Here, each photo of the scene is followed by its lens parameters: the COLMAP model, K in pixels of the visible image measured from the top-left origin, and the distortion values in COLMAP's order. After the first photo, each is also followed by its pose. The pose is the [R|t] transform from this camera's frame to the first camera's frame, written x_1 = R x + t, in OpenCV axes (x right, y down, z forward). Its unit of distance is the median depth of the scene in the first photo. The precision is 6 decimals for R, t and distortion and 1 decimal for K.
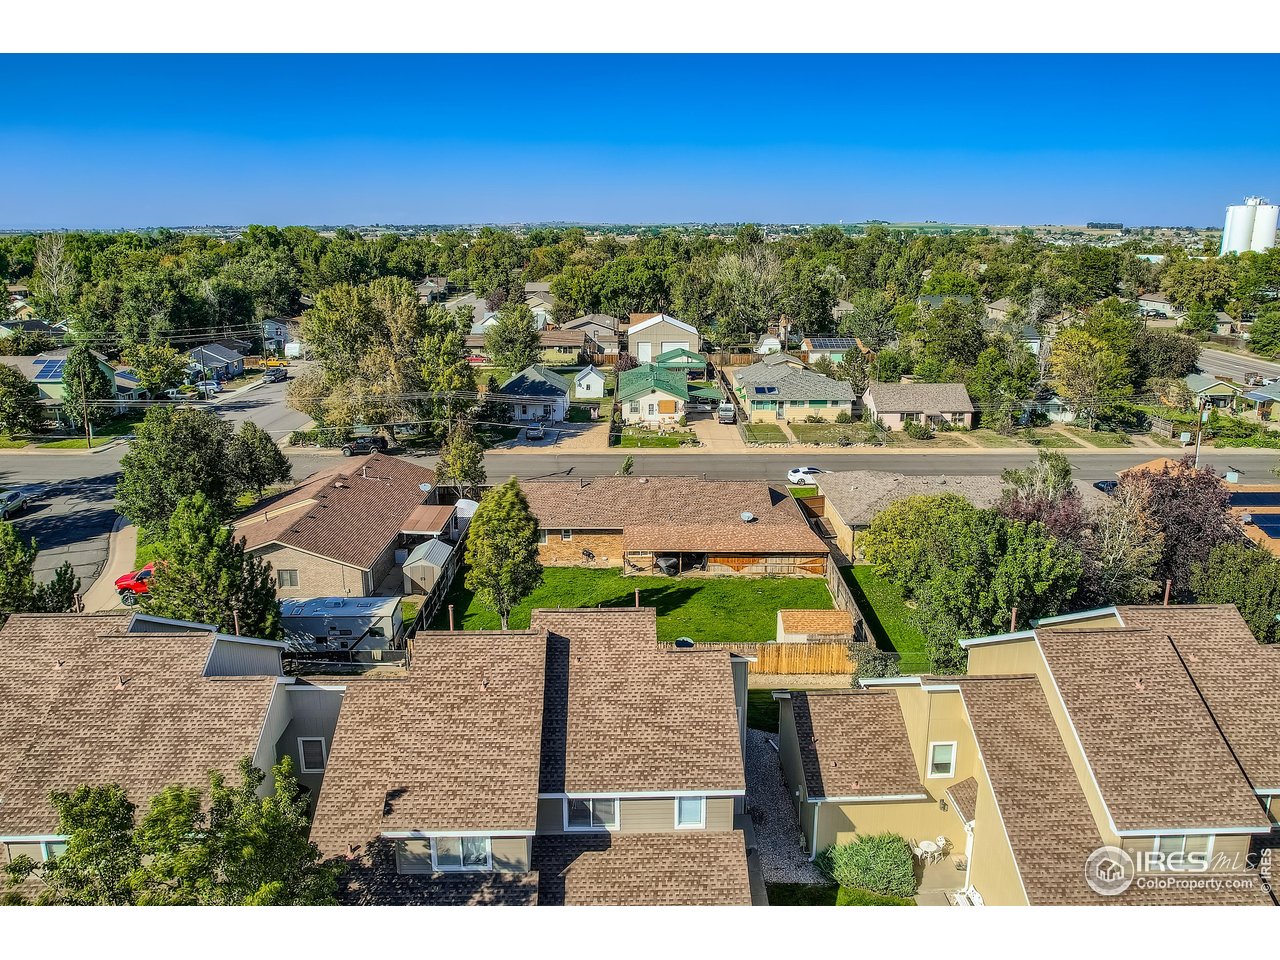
lens RADIAL K [[978.5, 0, 640.0], [0, 978.5, 480.0], [0, 0, 1]] dist [-0.057638, 0.008013]
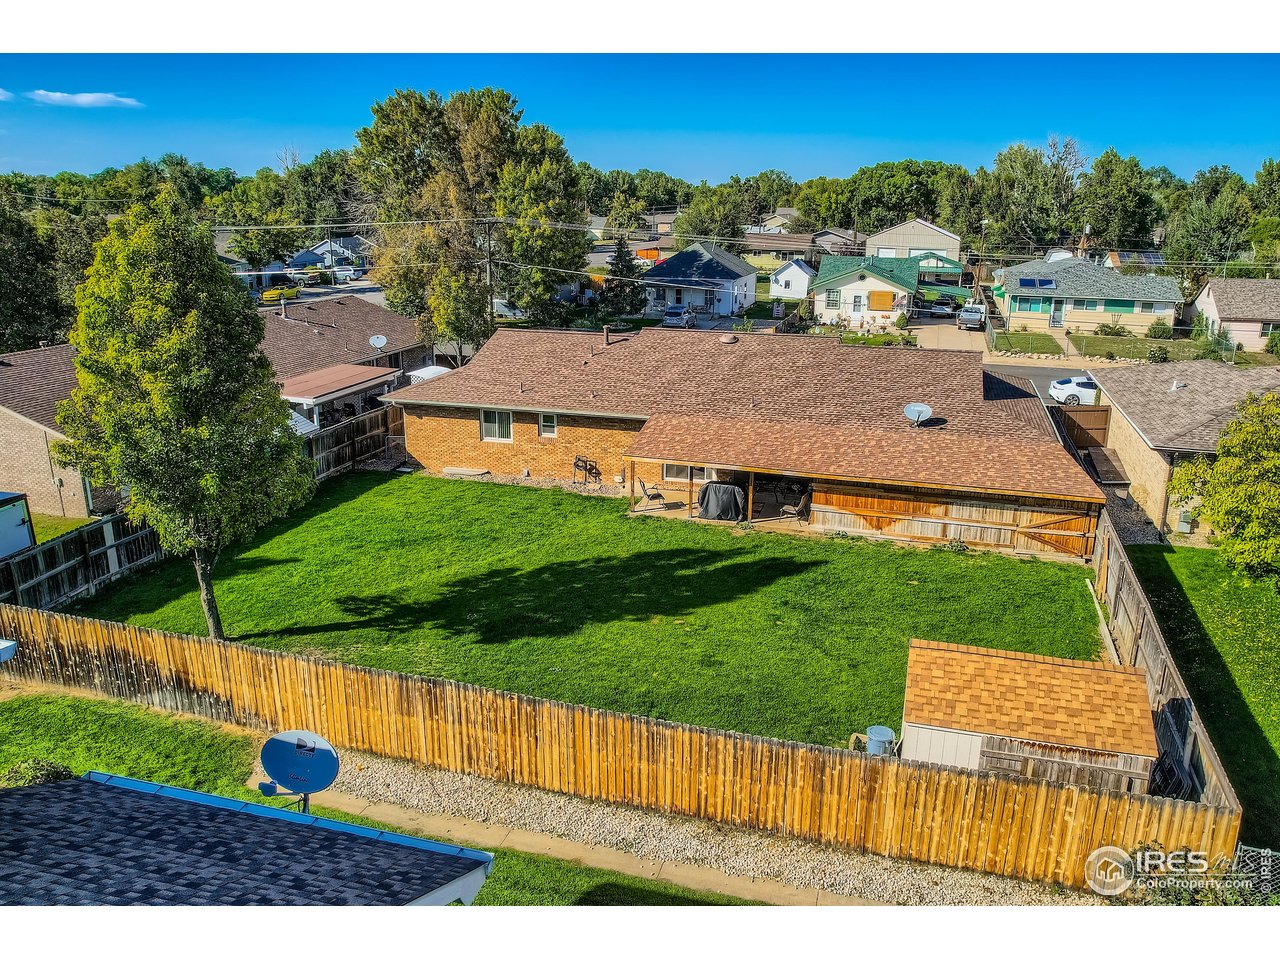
lens RADIAL K [[978.5, 0, 640.0], [0, 978.5, 480.0], [0, 0, 1]] dist [-0.057638, 0.008013]
pose [[0.958022, 0.088121, -0.272816, 0.103890], [-0.079207, 0.995907, 0.043540, 0.054883], [0.275536, -0.020103, 0.961081, 0.496124]]
